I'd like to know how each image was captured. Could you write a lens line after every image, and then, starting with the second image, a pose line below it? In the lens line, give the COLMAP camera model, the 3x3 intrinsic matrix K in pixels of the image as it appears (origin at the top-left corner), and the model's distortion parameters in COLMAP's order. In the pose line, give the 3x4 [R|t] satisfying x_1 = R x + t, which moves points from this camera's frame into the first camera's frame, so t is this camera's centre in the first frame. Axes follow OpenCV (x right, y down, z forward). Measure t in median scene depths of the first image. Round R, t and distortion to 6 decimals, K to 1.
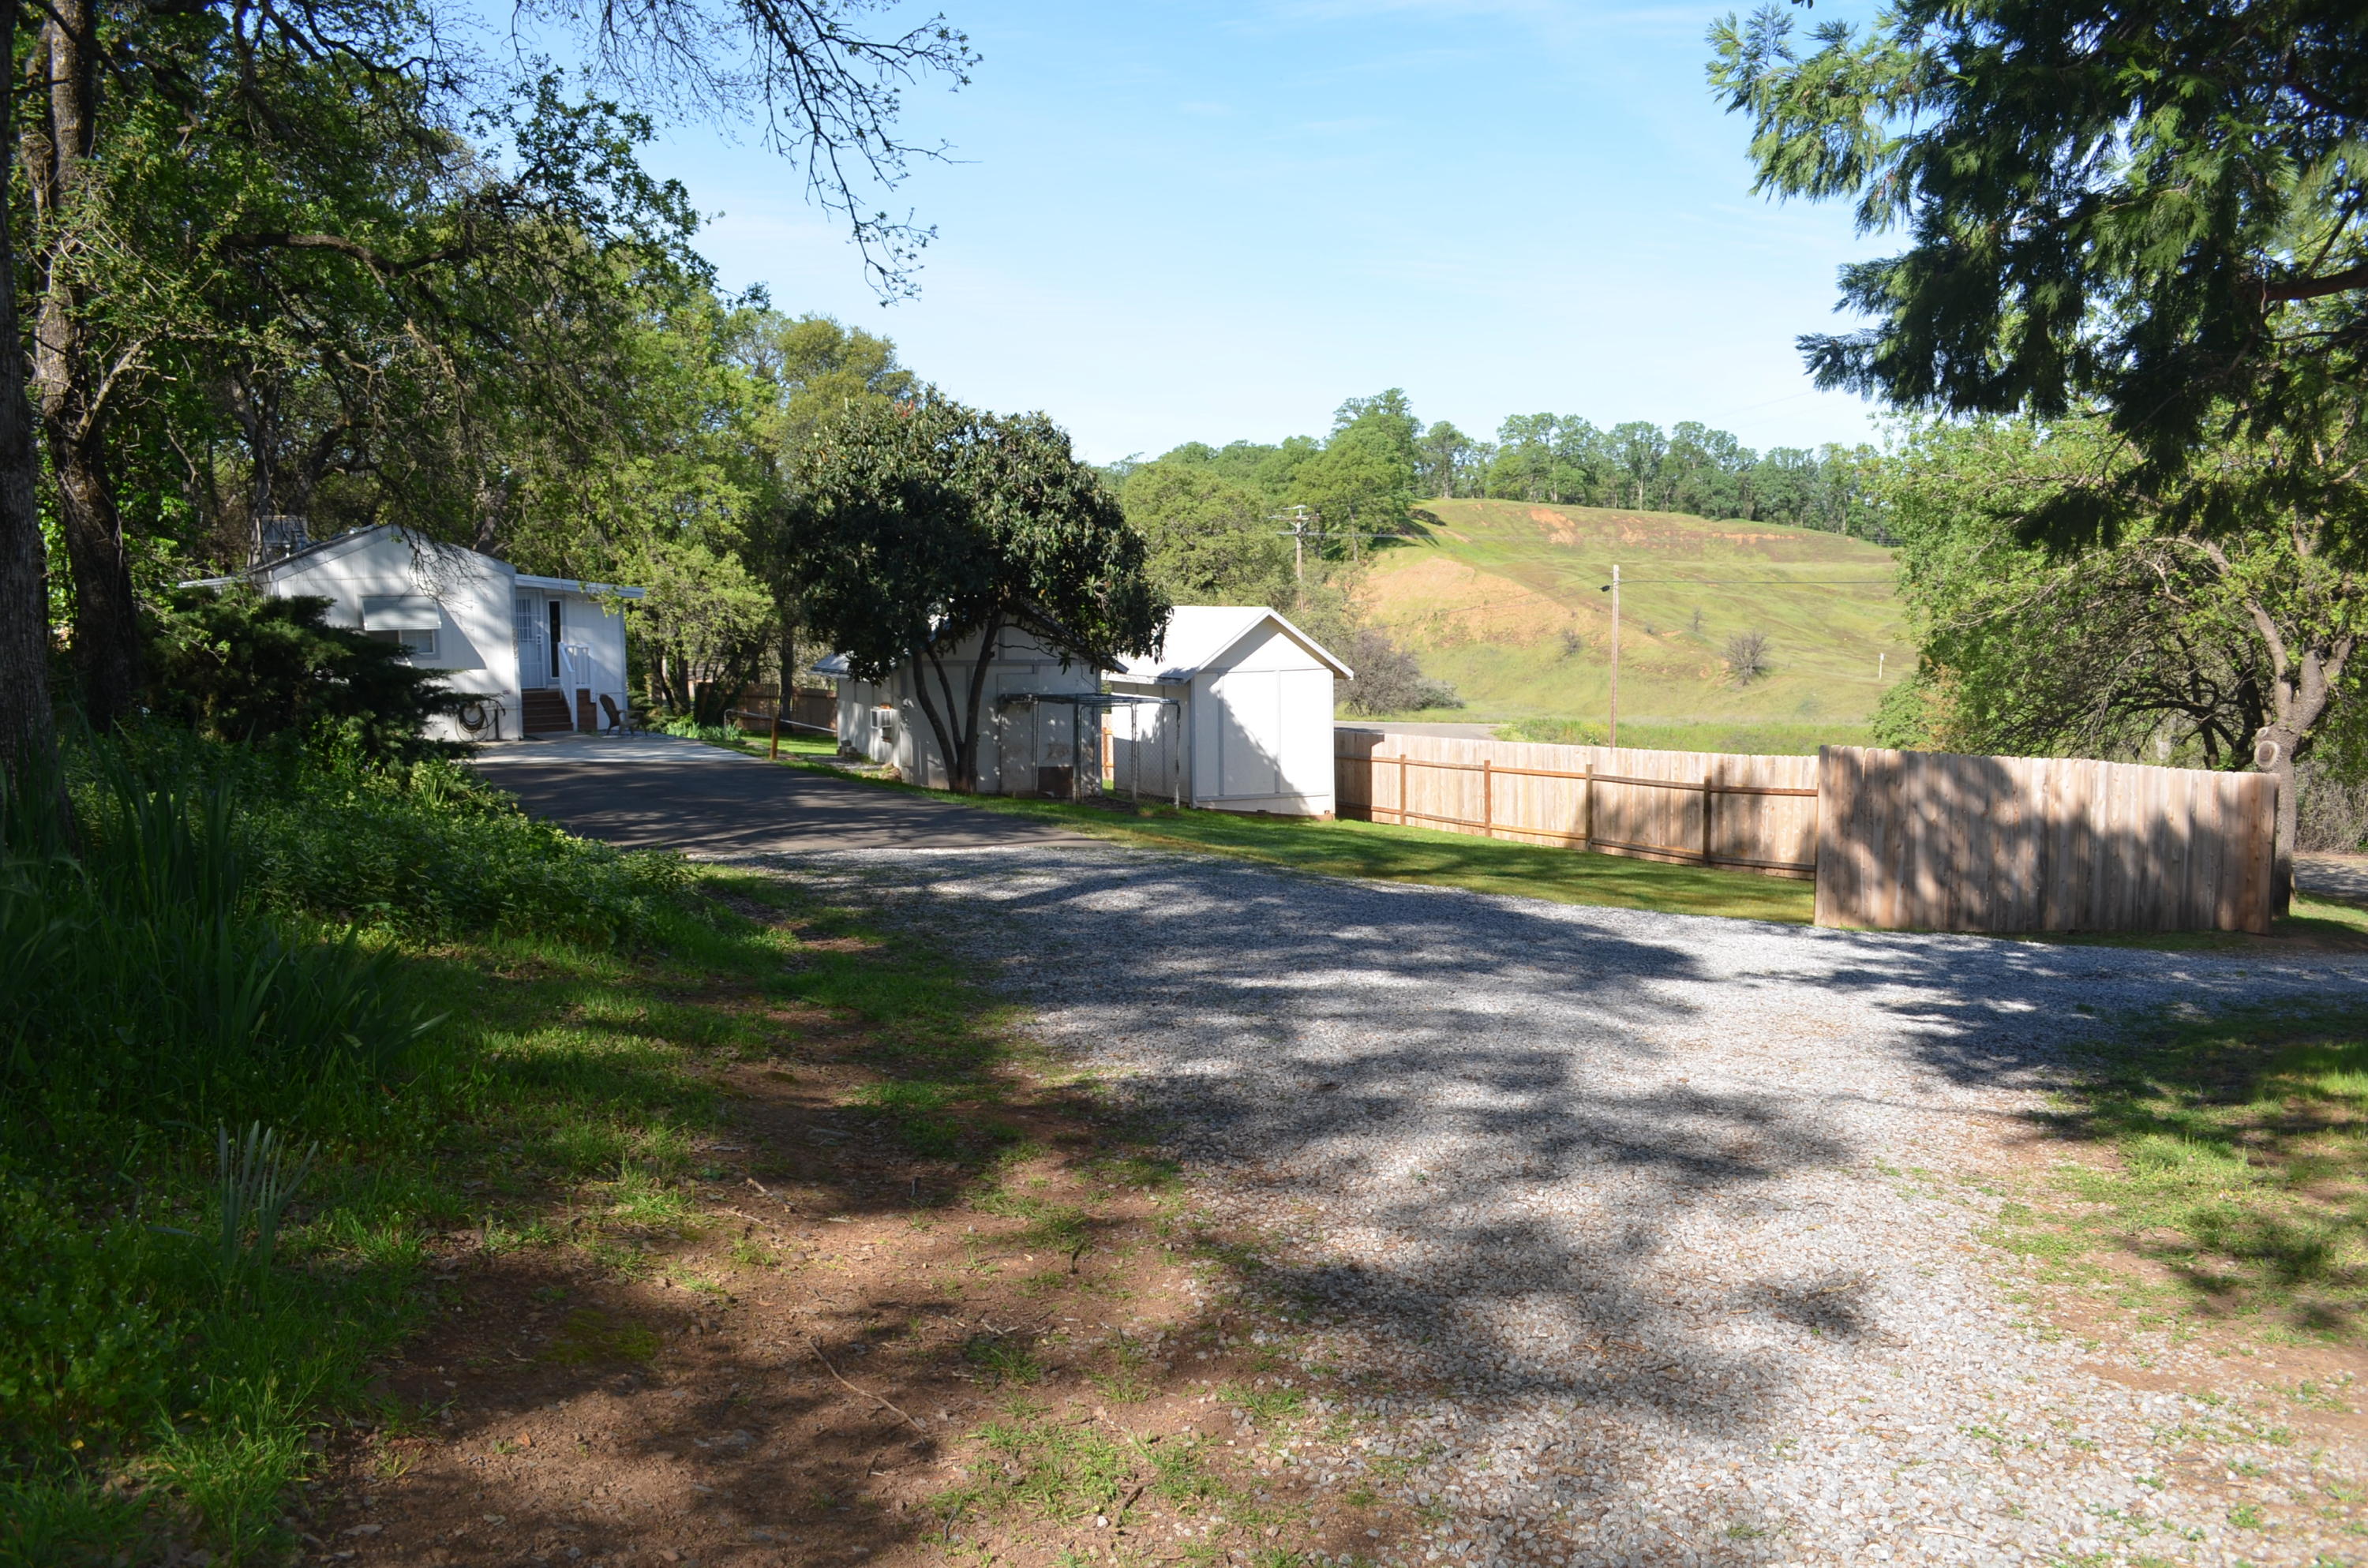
lens RADIAL K [[1846.7, 0, 1185.0], [0, 1846.7, 784.4], [0, 0, 1]] dist [-0.088770, 0.011688]
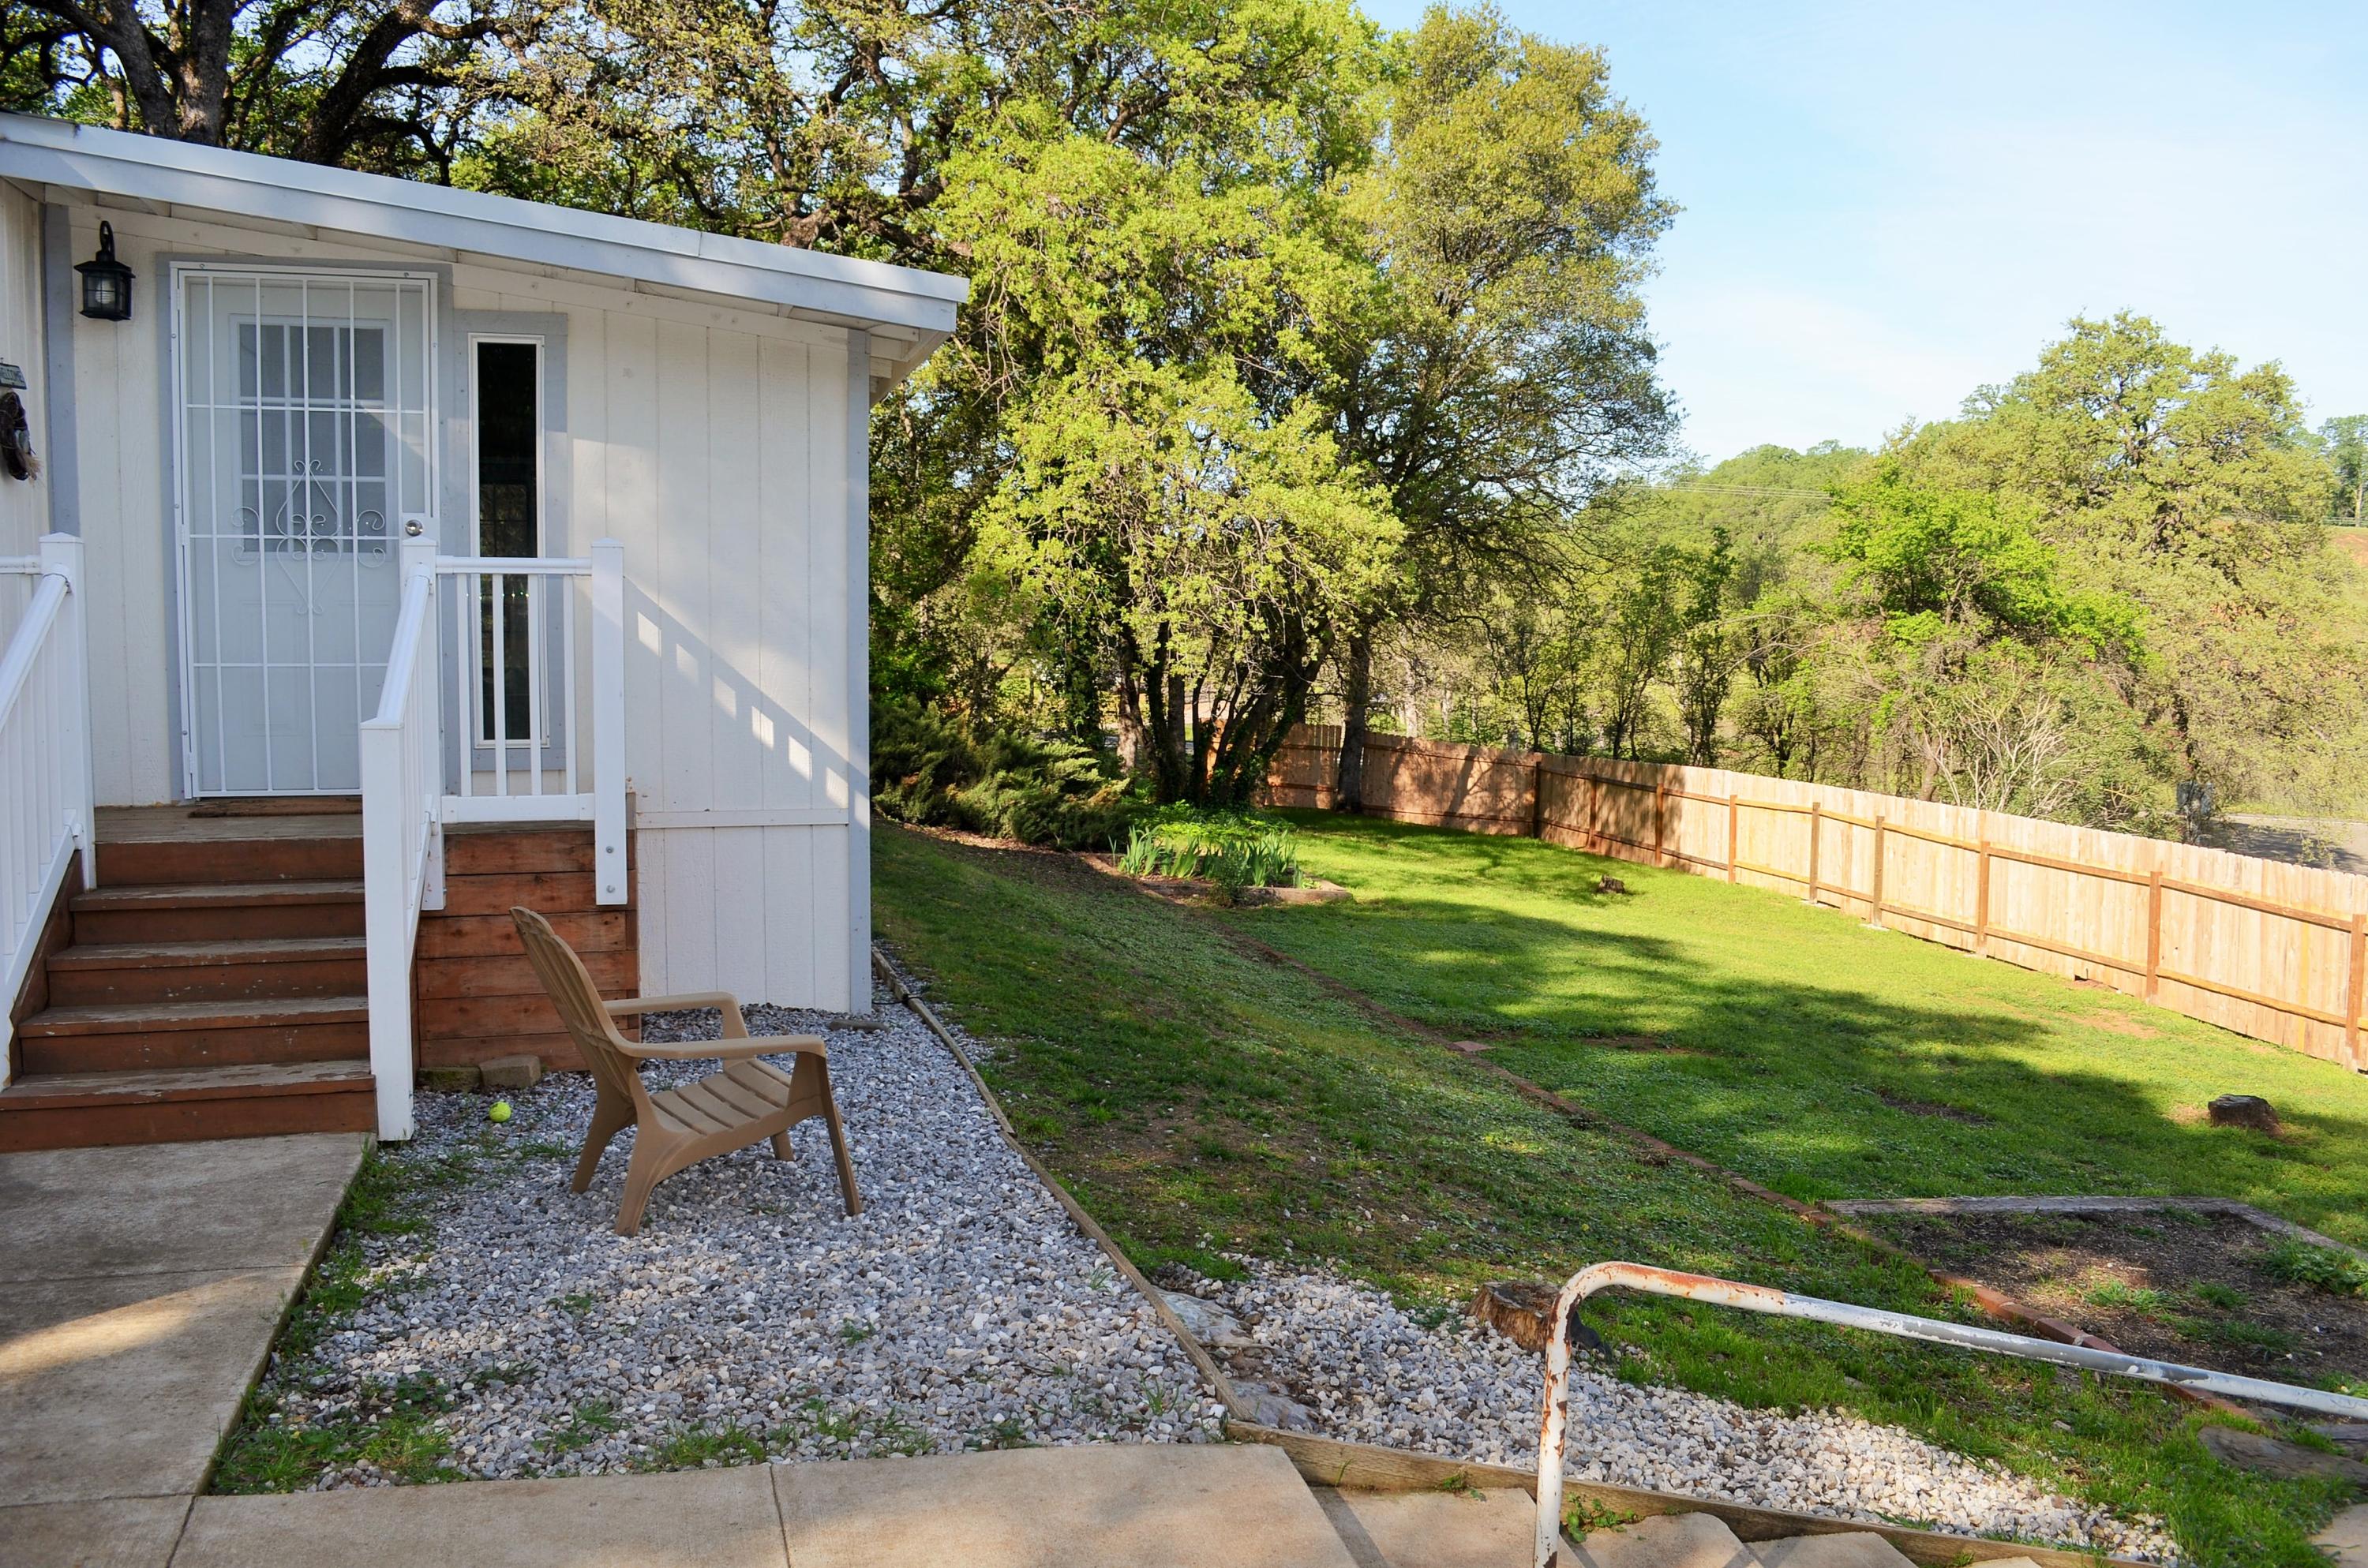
lens RADIAL K [[1846.7, 0, 1184.8], [0, 1846.7, 783.2], [0, 0, 1]] dist [-0.088770, 0.011688]
pose [[0.964180, 0.042758, -0.261778, -0.164942], [-0.046618, 0.998876, -0.008547, -0.041149], [0.261119, 0.020444, 0.965090, 0.615004]]
